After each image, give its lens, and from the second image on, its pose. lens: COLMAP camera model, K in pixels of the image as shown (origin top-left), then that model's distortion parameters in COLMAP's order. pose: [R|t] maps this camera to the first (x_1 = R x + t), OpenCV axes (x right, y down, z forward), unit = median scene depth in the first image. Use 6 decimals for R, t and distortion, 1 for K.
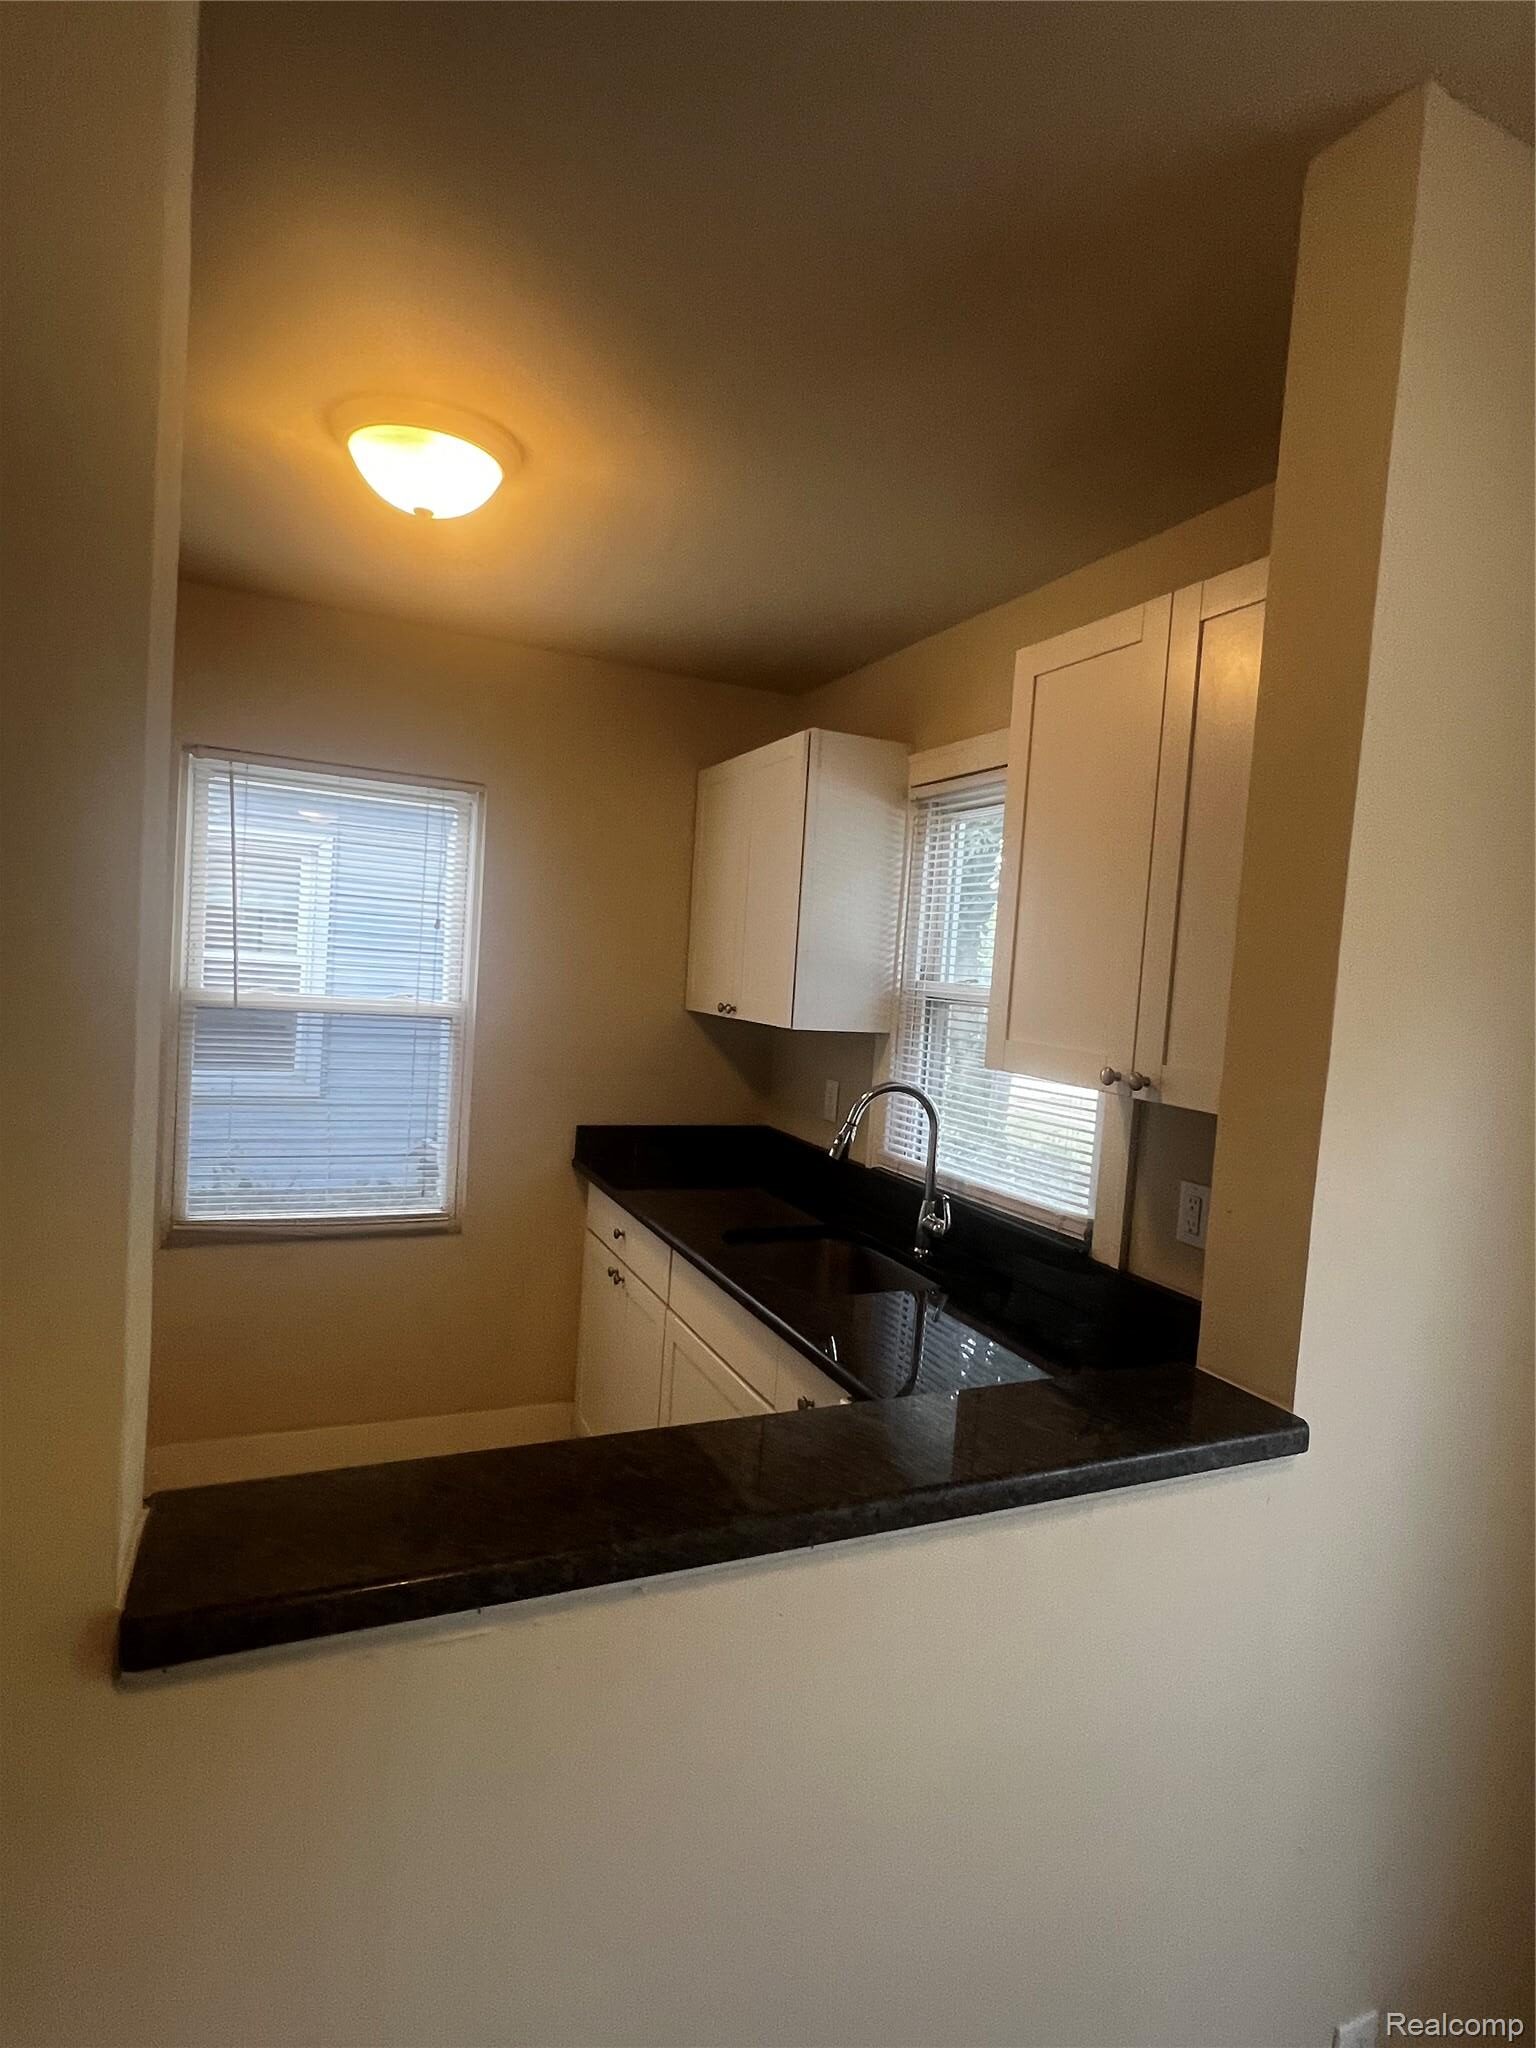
lens RADIAL K [[1091.0, 0, 755.5], [0, 1091.0, 1023.8], [0, 0, 1]] dist [-0.007030, -0.003128]
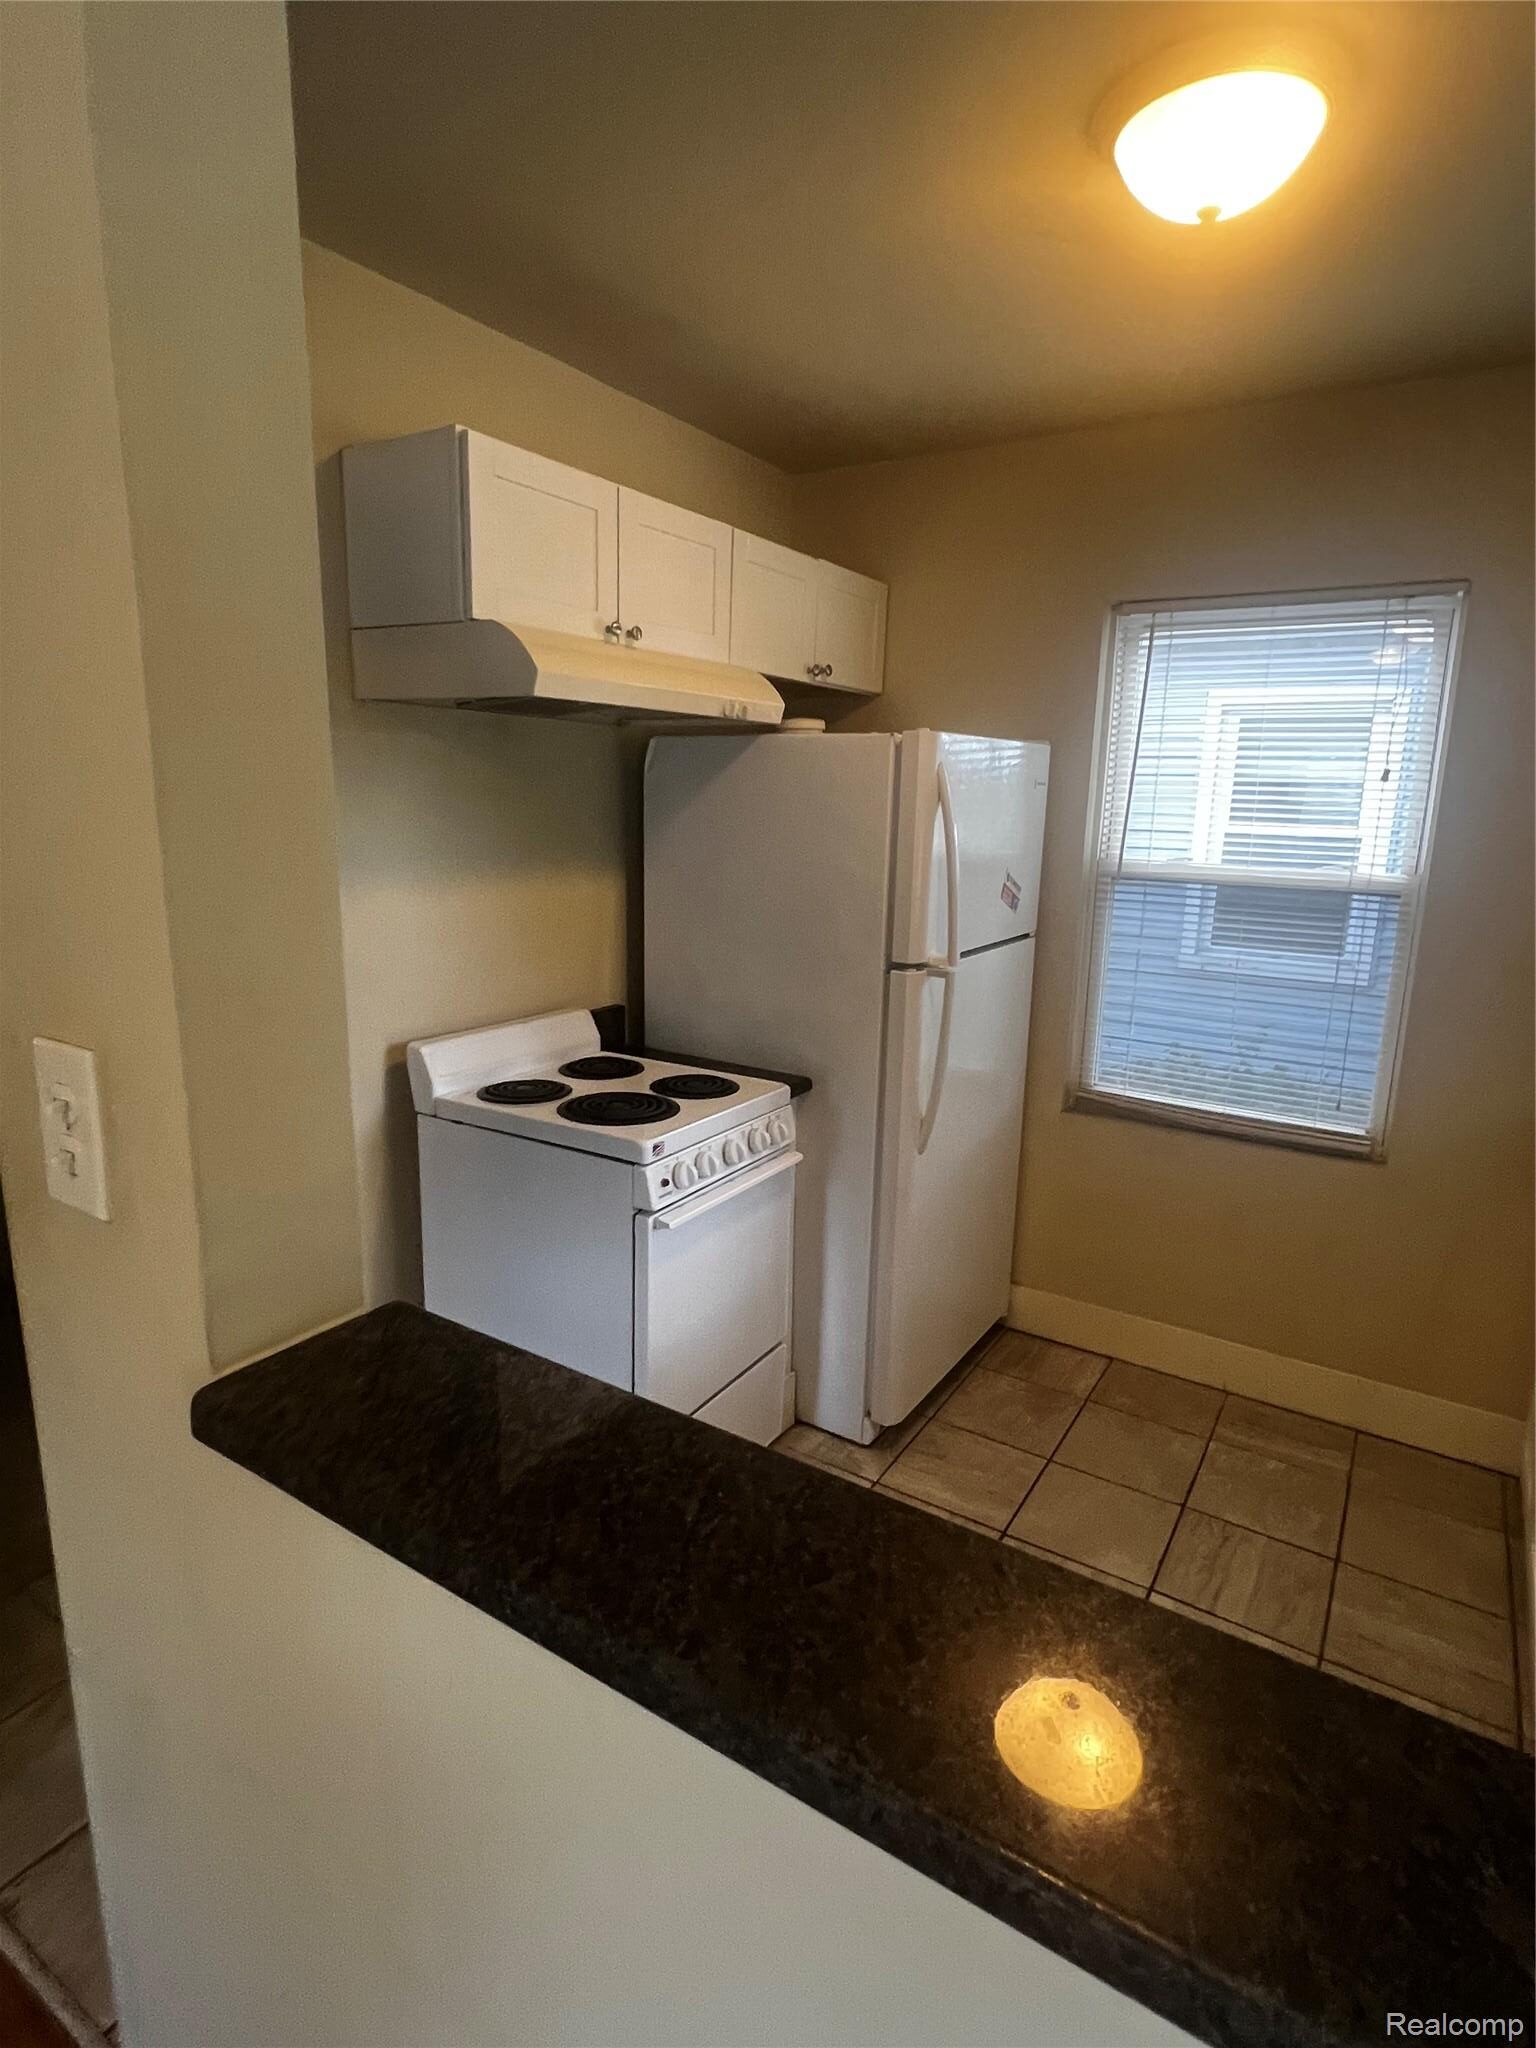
lens RADIAL K [[1091.0, 0, 761.0], [0, 1091.0, 1028.6], [0, 0, 1]] dist [-0.007030, -0.003128]
pose [[0.516406, 0.120271, -0.847856, 0.165920], [-0.032878, 0.992143, 0.120713, 0.010630], [0.855712, -0.034461, 0.516303, 0.198174]]
